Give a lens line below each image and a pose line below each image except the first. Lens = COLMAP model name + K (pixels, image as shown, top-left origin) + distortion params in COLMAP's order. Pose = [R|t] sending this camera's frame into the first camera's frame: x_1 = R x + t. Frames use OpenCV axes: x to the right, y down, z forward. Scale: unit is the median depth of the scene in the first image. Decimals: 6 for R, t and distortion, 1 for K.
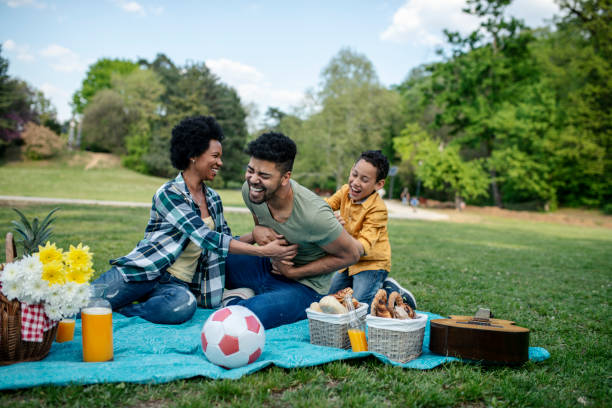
lens RADIAL K [[624.0, 0, 325.7], [0, 624.0, 205.1], [0, 0, 1]] dist [-0.004707, 0.000000]
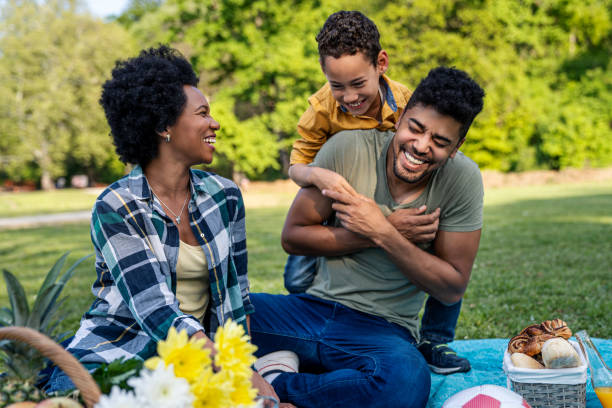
lens RADIAL K [[861.1, 0, 329.6], [0, 861.1, 205.6], [0, 0, 1]] dist [0.197774, 0.000000]
pose [[0.913177, -0.120926, 0.389210, -0.080878], [0.112700, 0.992655, 0.043995, -0.006546], [-0.391672, 0.003689, 0.920098, 0.052639]]
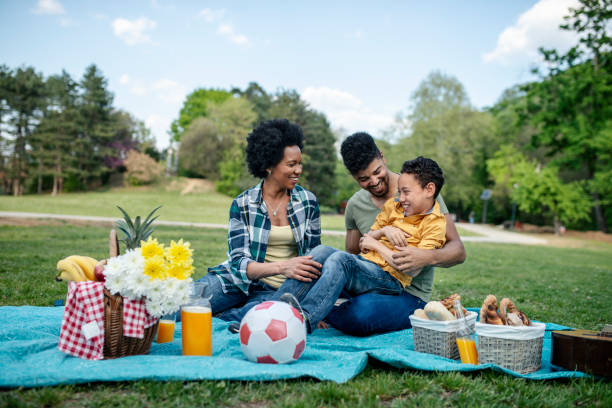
lens RADIAL K [[624.0, 0, 320.0], [0, 624.0, 204.6], [0, 0, 1]] dist [-0.004707, 0.000000]
pose [[0.989127, -0.001857, -0.147049, -0.004979], [-0.004999, 0.998918, -0.046242, 0.007369], [0.146976, 0.046474, 0.988048, 0.009004]]
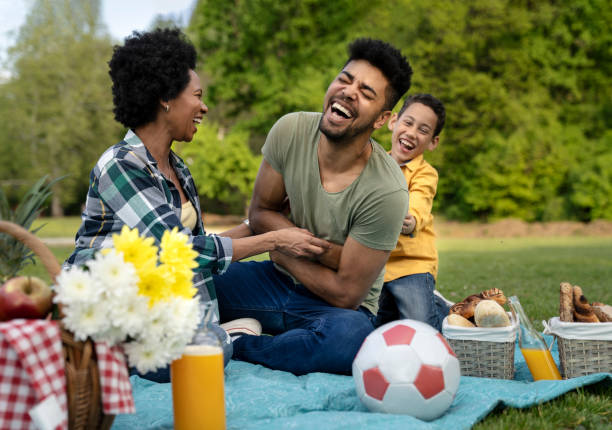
lens RADIAL K [[917.3, 0, 301.0], [0, 917.3, 252.0], [0, 0, 1]] dist [0.253421, 0.000000]
pose [[0.938875, -0.064291, 0.338201, -0.080709], [0.057546, 0.997894, 0.029943, 0.008985], [-0.339414, -0.008651, 0.940597, 0.027384]]
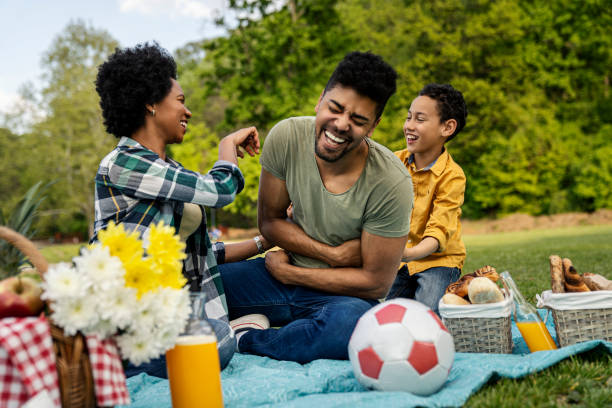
lens RADIAL K [[861.1, 0, 301.1], [0, 861.1, 229.4], [0, 0, 1]] dist [0.197774, 0.000000]
pose [[0.942158, -0.114767, 0.314908, -0.074348], [0.124073, 0.992227, -0.009596, 0.012917], [-0.311359, 0.048112, 0.949074, 0.030378]]
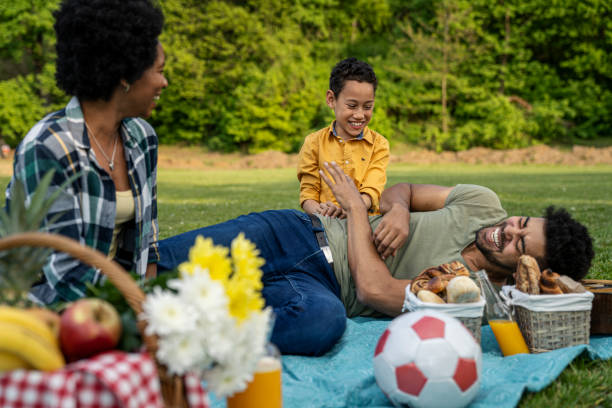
lens RADIAL K [[903.0, 0, 303.3], [0, 903.0, 215.5], [0, 0, 1]] dist [0.230375, 0.000000]
pose [[0.795577, -0.104691, 0.596739, -0.111953], [0.060571, 0.993766, 0.093591, -0.002910], [-0.602817, -0.038314, 0.796959, 0.055843]]
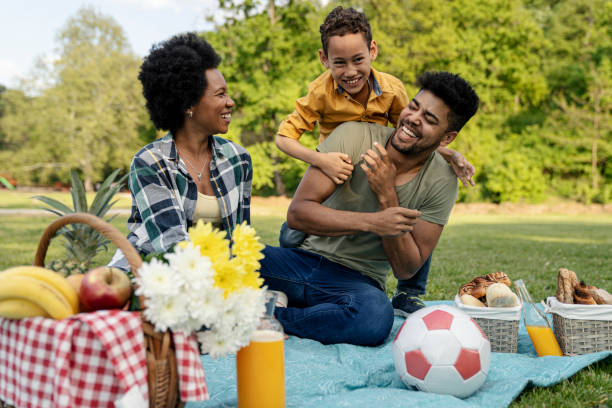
lens RADIAL K [[698.5, 0, 299.2], [0, 698.5, 224.9], [0, 0, 1]] dist [0.090559, 0.000000]
pose [[0.925230, -0.052304, 0.375783, -0.084460], [0.040954, 0.998433, 0.038134, 0.005658], [-0.377189, -0.019892, 0.925923, 0.052883]]
